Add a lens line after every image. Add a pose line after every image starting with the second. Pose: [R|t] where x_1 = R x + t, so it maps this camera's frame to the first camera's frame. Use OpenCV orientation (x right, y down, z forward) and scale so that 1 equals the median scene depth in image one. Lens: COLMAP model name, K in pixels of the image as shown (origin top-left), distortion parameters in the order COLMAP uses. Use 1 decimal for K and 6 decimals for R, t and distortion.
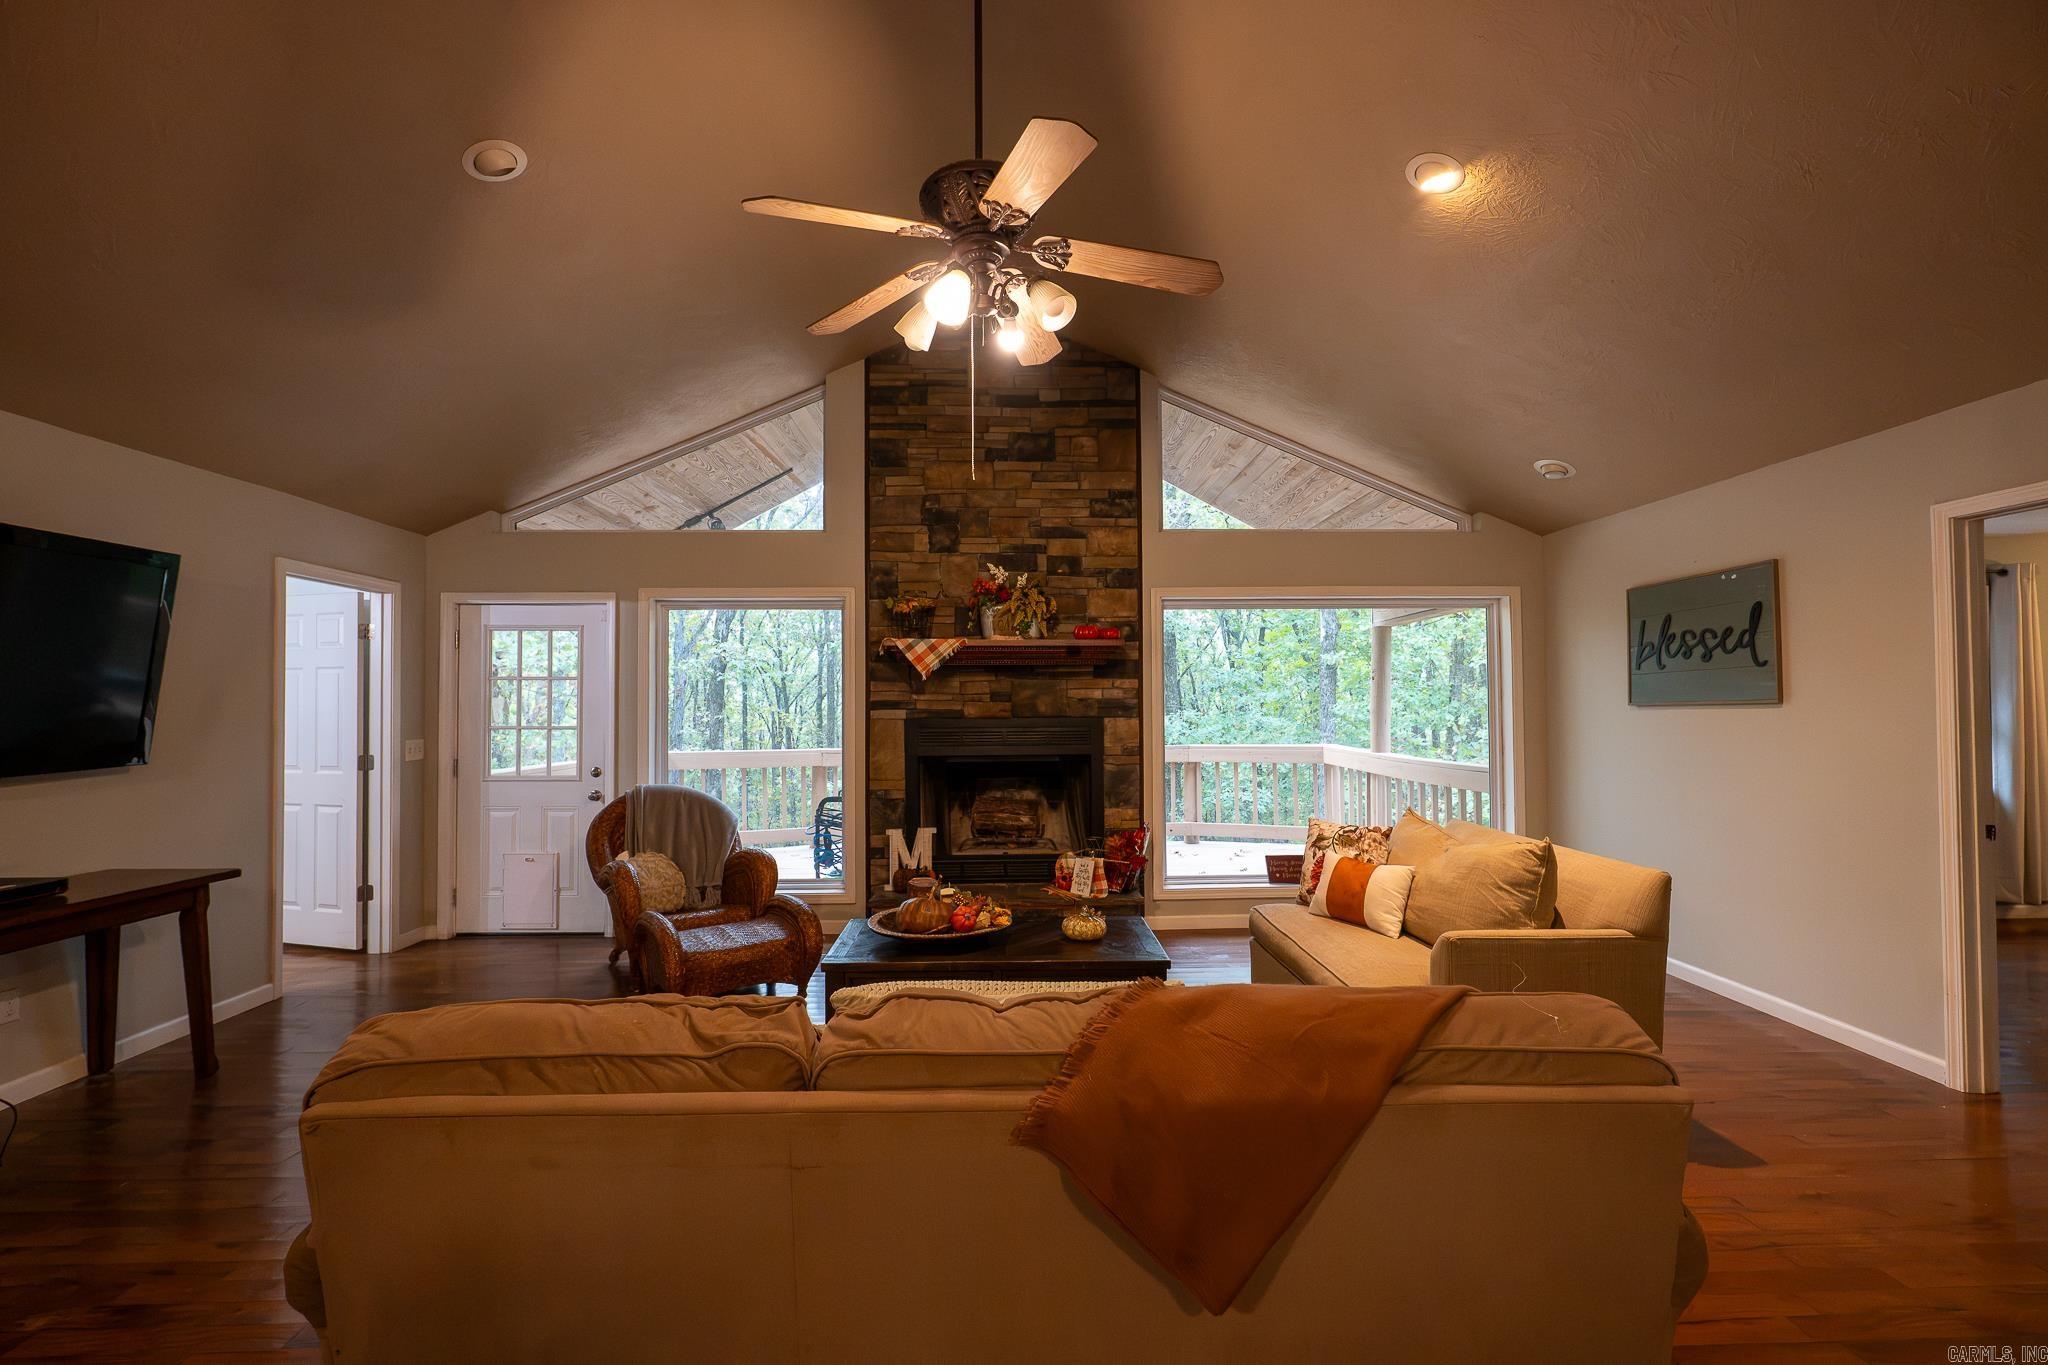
lens RADIAL K [[918.0, 0, 1024.0], [0, 918.0, 682.5], [0, 0, 1]] dist [-0.001133, 0.000722]
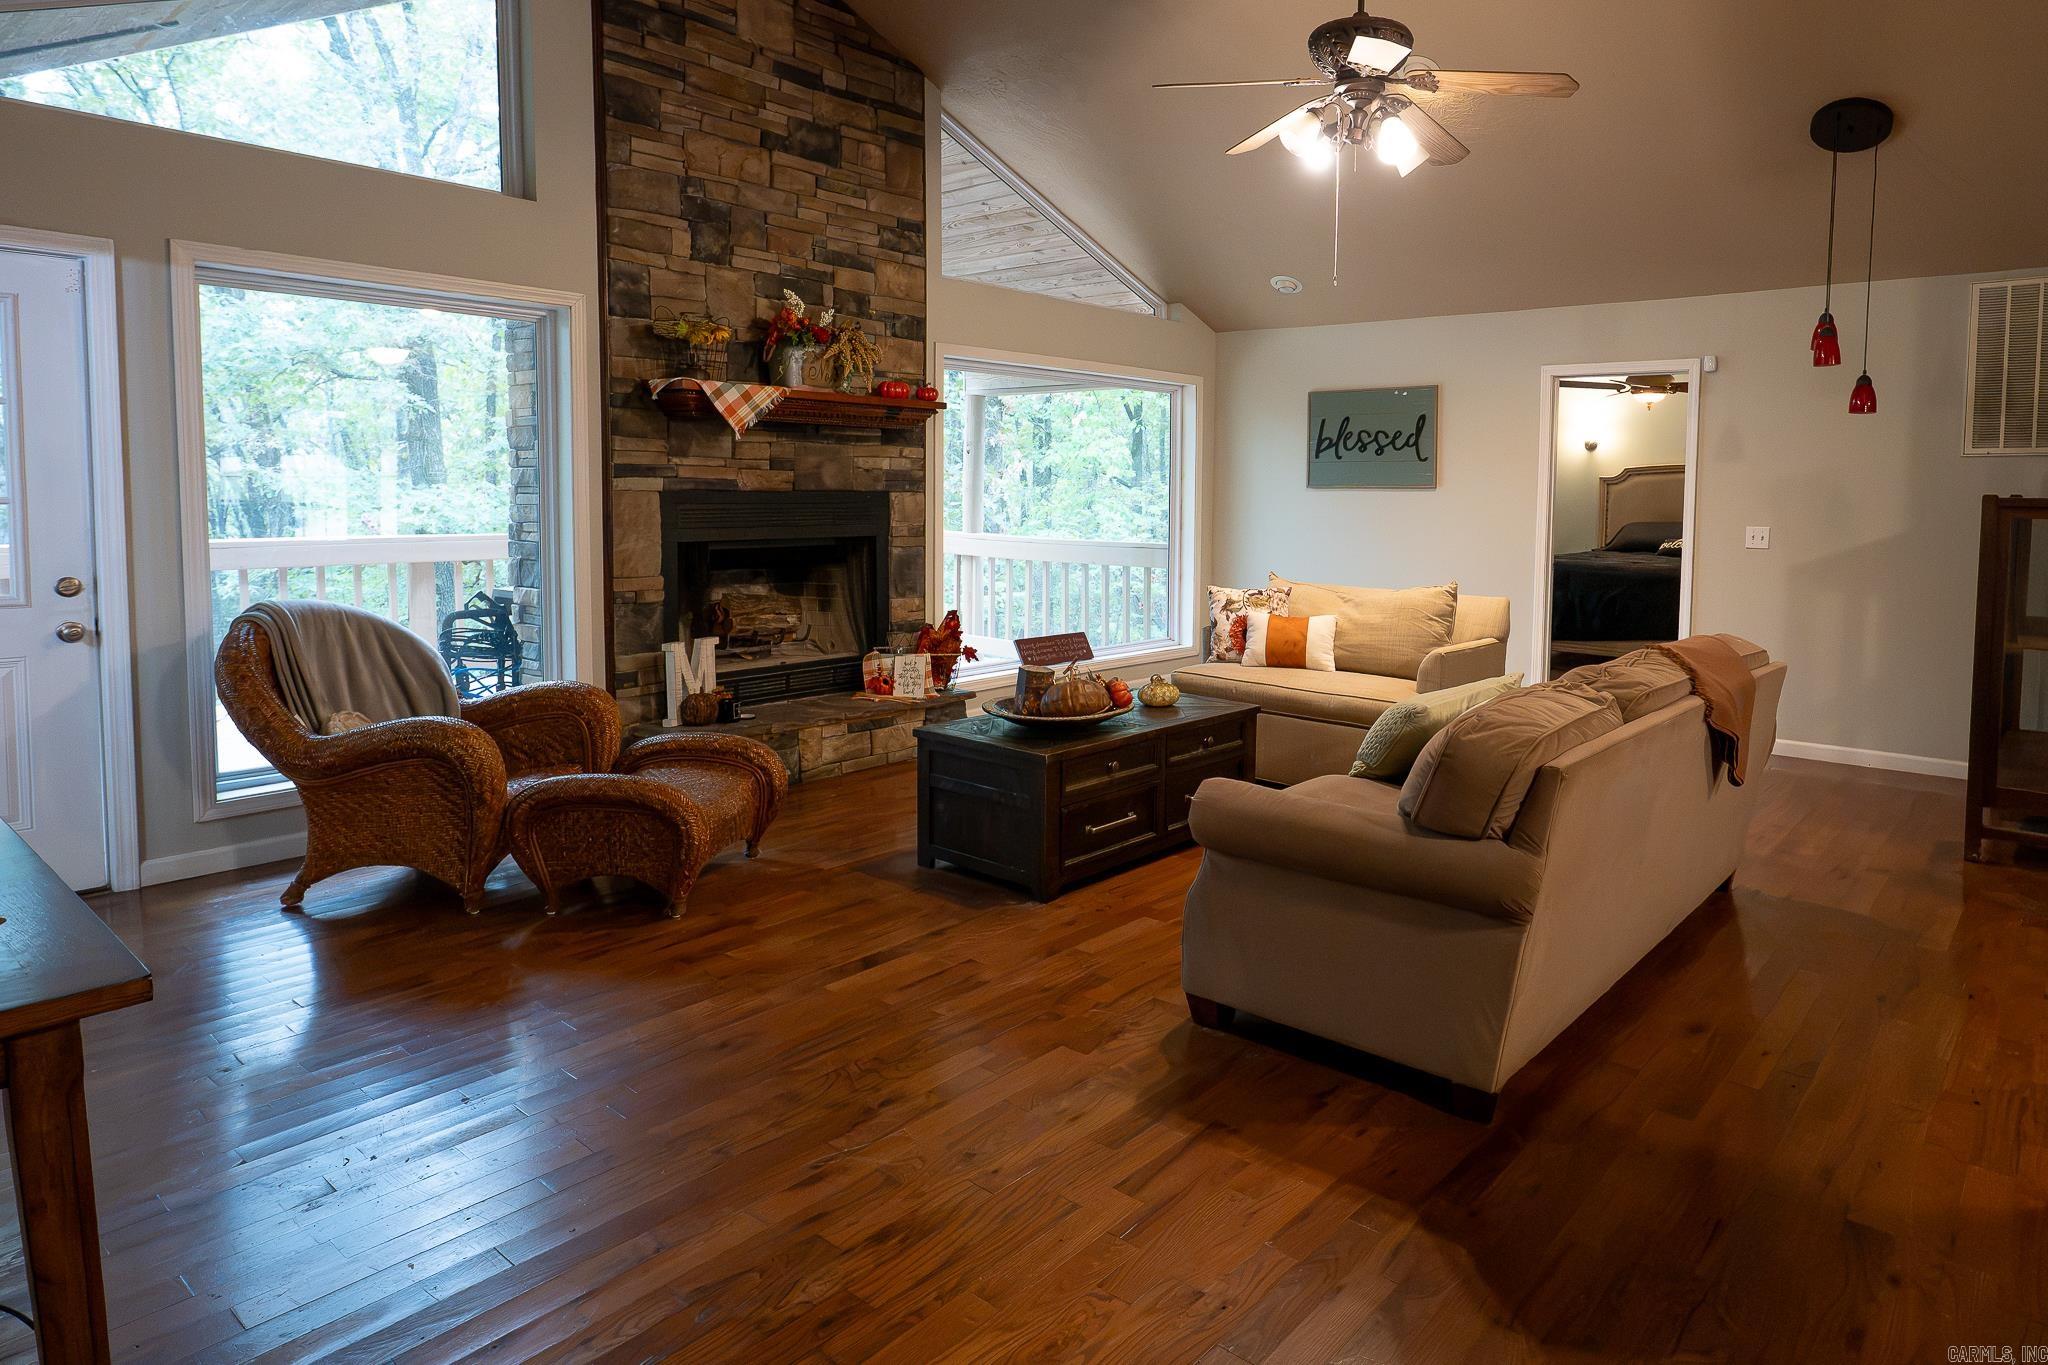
lens RADIAL K [[1205.9, 0, 1254.8], [0, 1205.9, 563.5], [0, 0, 1]] dist [0.001344, 0.002688]
pose [[0.606817, -0.035885, 0.794031, -0.594288], [-0.039860, 0.996350, 0.075490, 0.006660], [-0.793842, -0.077458, 0.603171, 0.061789]]
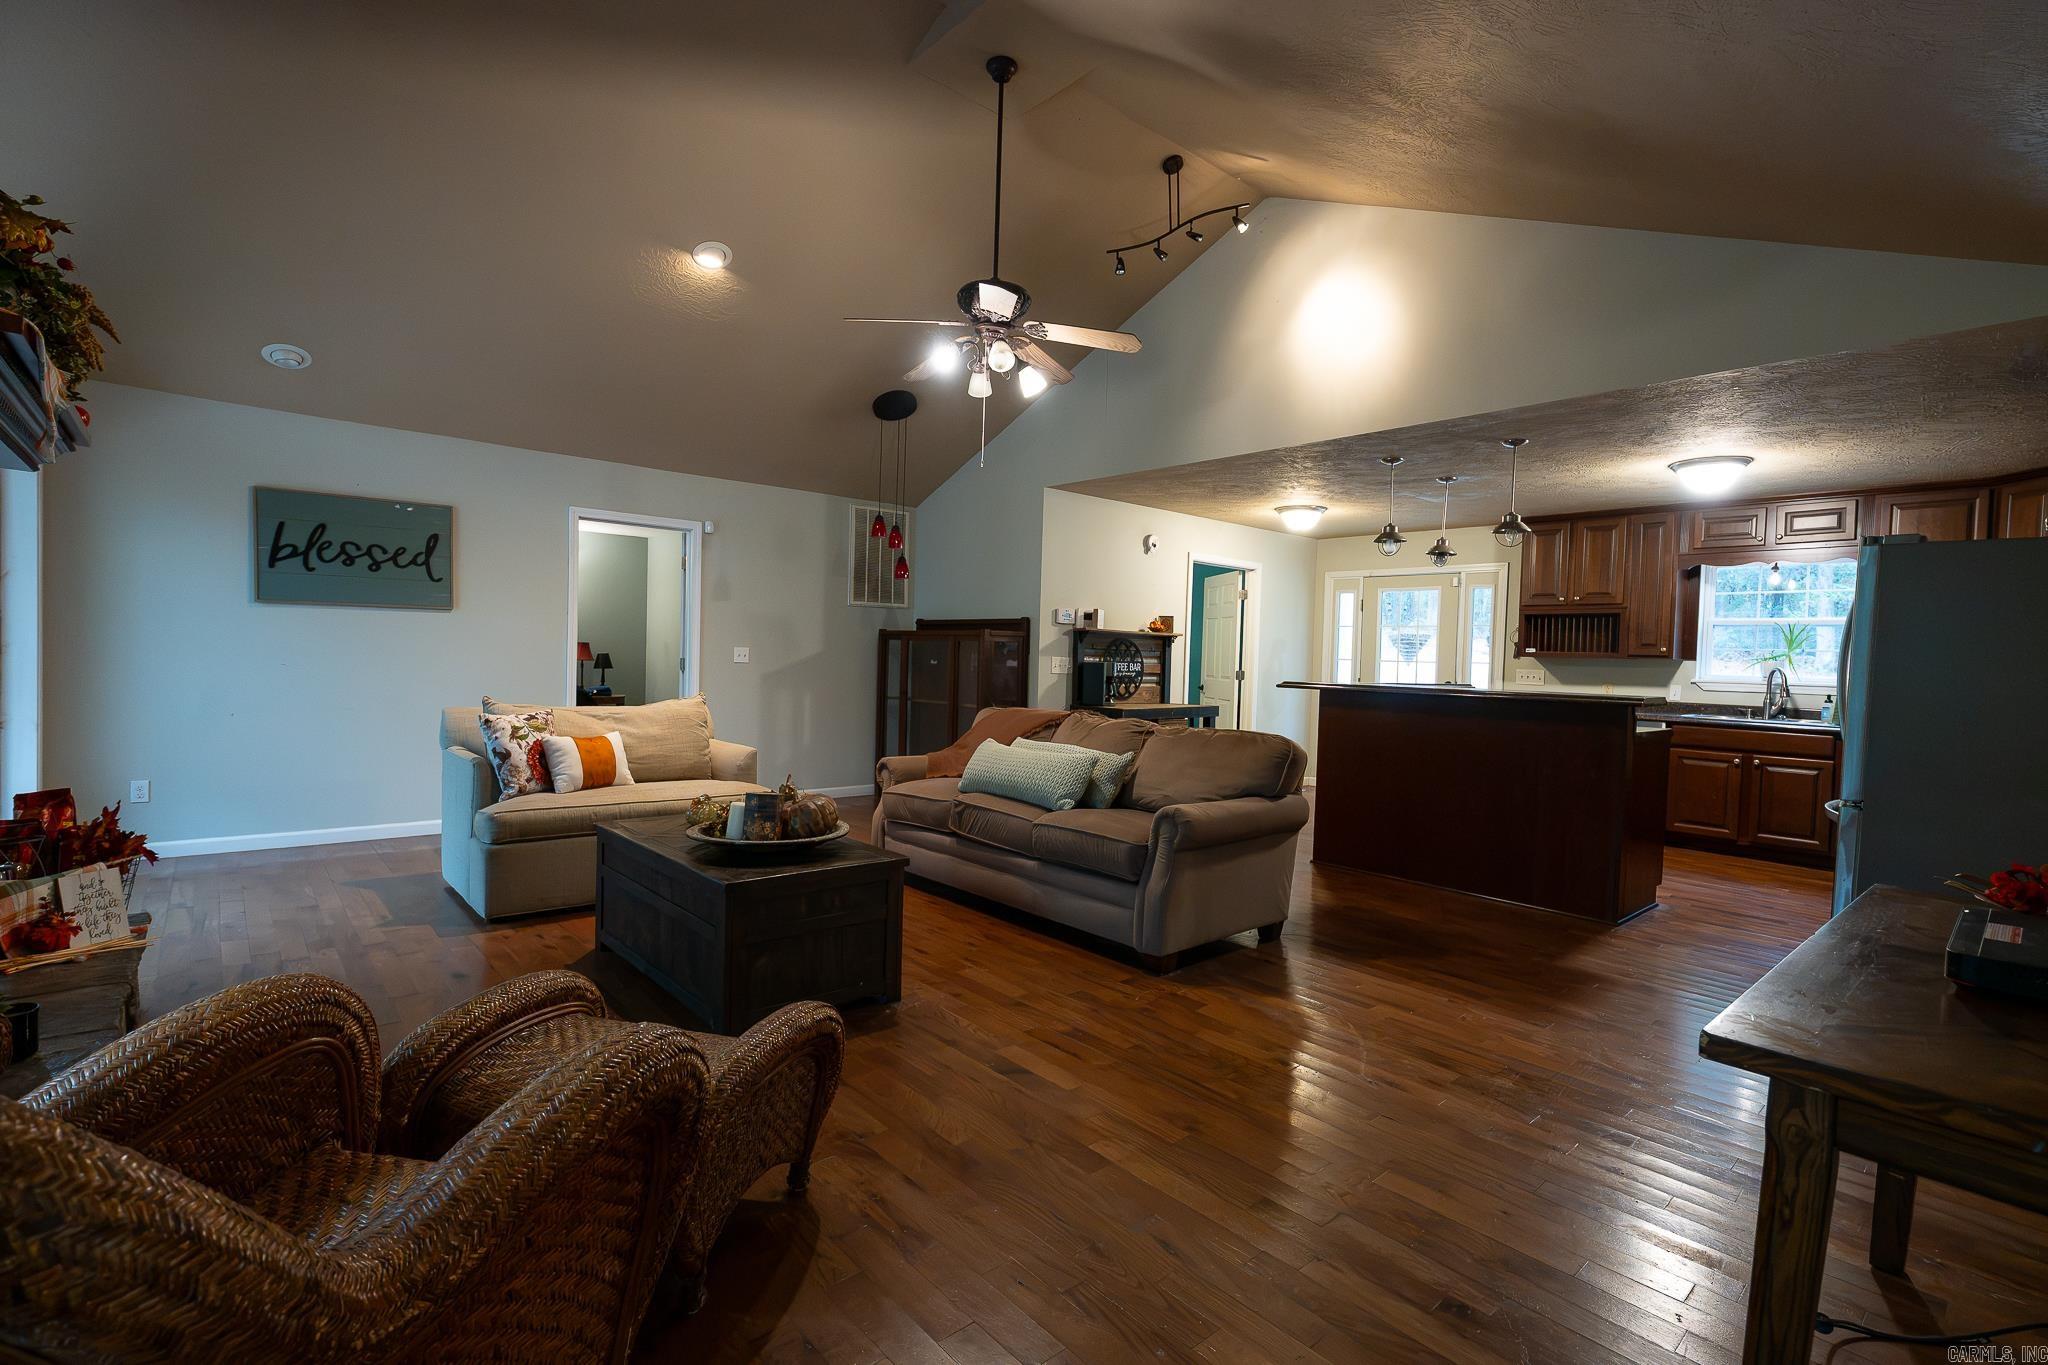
lens RADIAL K [[918.0, 0, 1024.0], [0, 918.0, 682.5], [0, 0, 1]] dist [-0.001133, 0.000722]
pose [[-0.635097, -0.037776, 0.771508, -0.596017], [-0.047927, 0.998806, 0.009452, 0.056928], [-0.770944, -0.030973, -0.636149, 0.869642]]
